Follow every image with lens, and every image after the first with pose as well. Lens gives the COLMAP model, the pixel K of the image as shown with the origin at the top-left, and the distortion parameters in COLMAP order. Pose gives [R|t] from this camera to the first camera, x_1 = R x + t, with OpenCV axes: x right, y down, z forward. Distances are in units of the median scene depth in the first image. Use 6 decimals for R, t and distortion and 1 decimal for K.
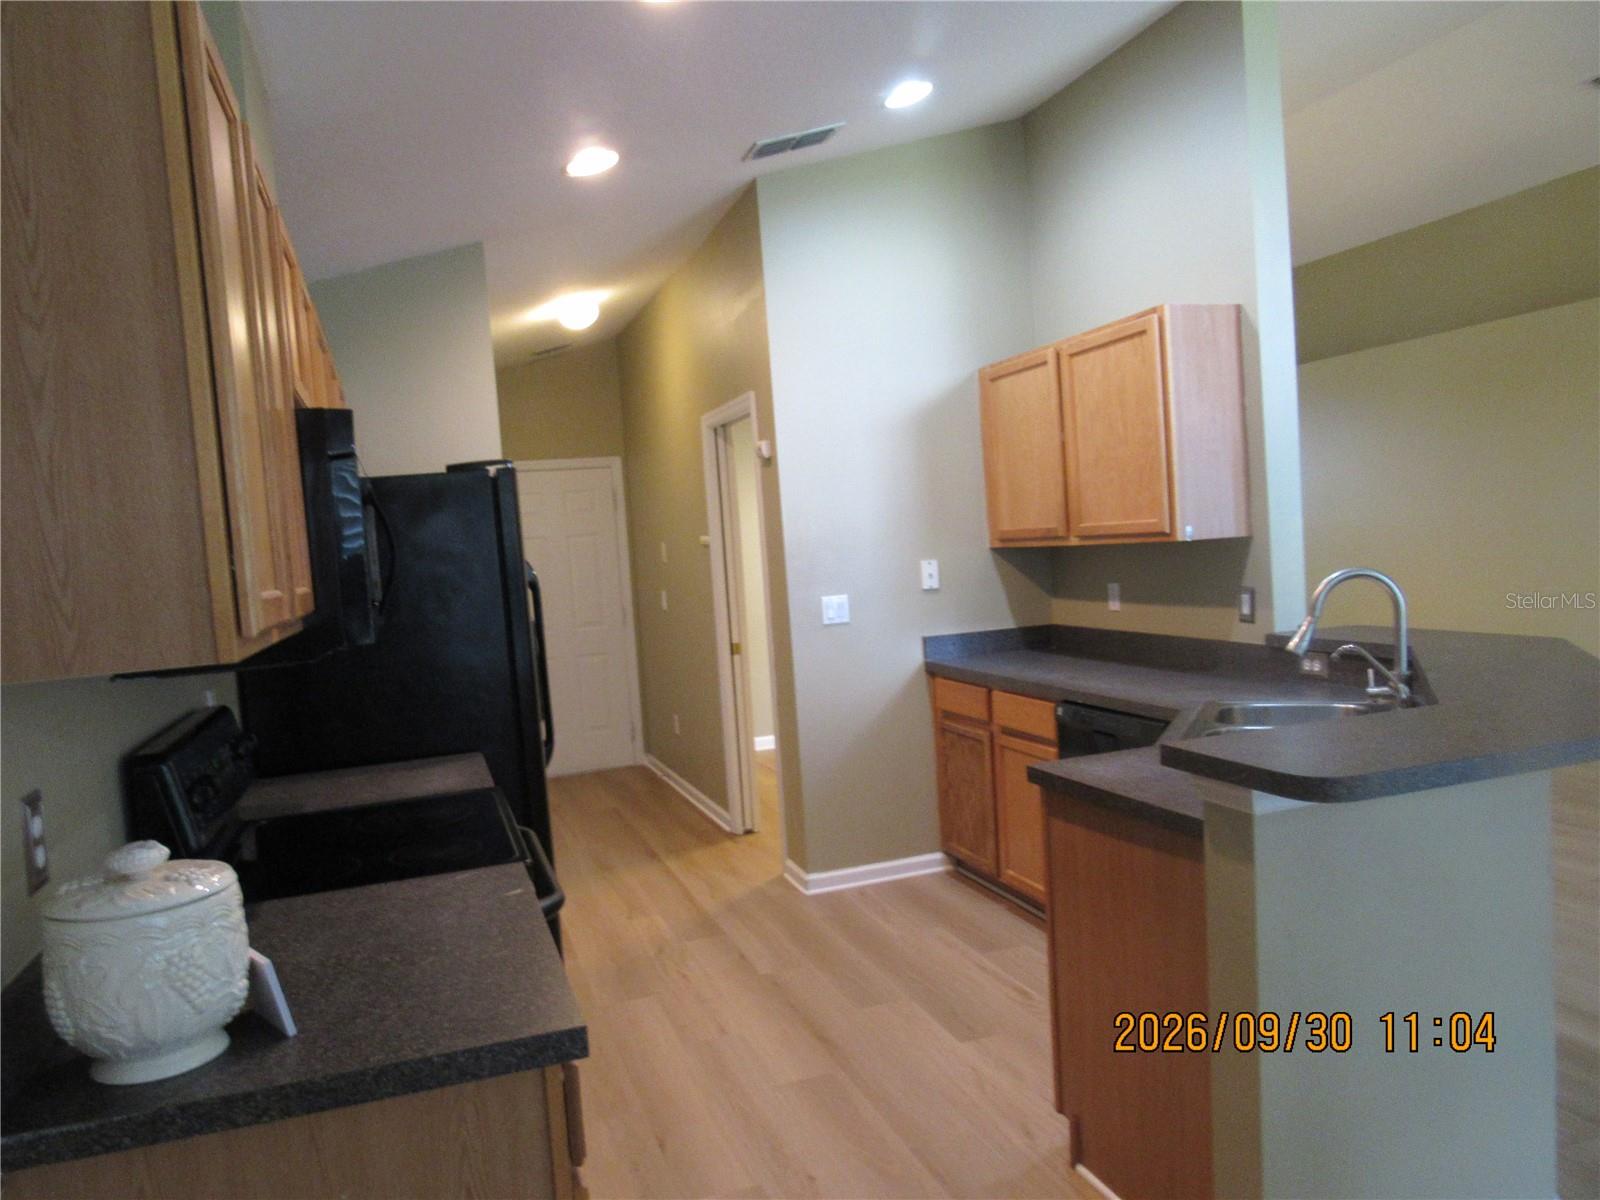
lens RADIAL K [[1150.6, 0, 792.3], [0, 1150.6, 605.8], [0, 0, 1]] dist [-0.032369, 0.003975]
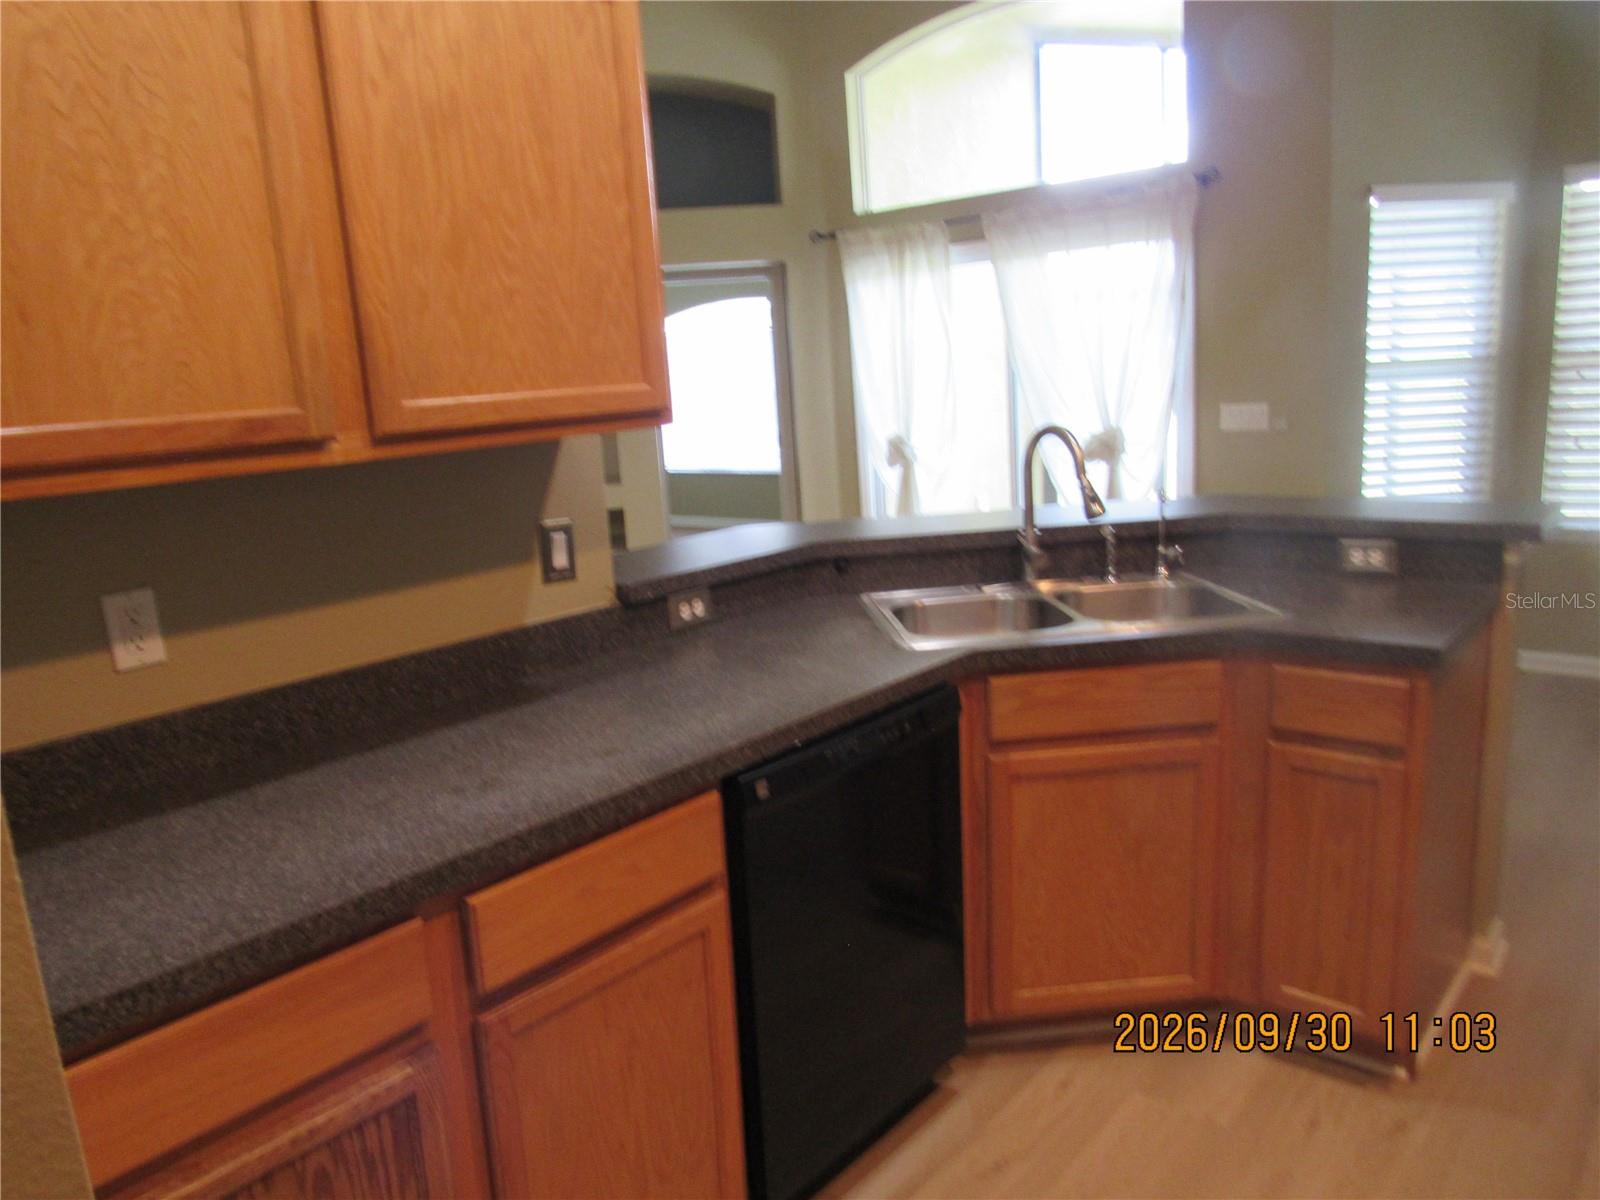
lens RADIAL K [[1146.4, 0, 806.3], [0, 1146.4, 591.7], [0, 0, 1]] dist [0.054428, 0.000996]
pose [[-0.495245, -0.078568, 0.865193, -0.226015], [0.141100, 0.975404, 0.169343, -0.083523], [-0.857218, 0.205945, -0.471978, 1.603197]]
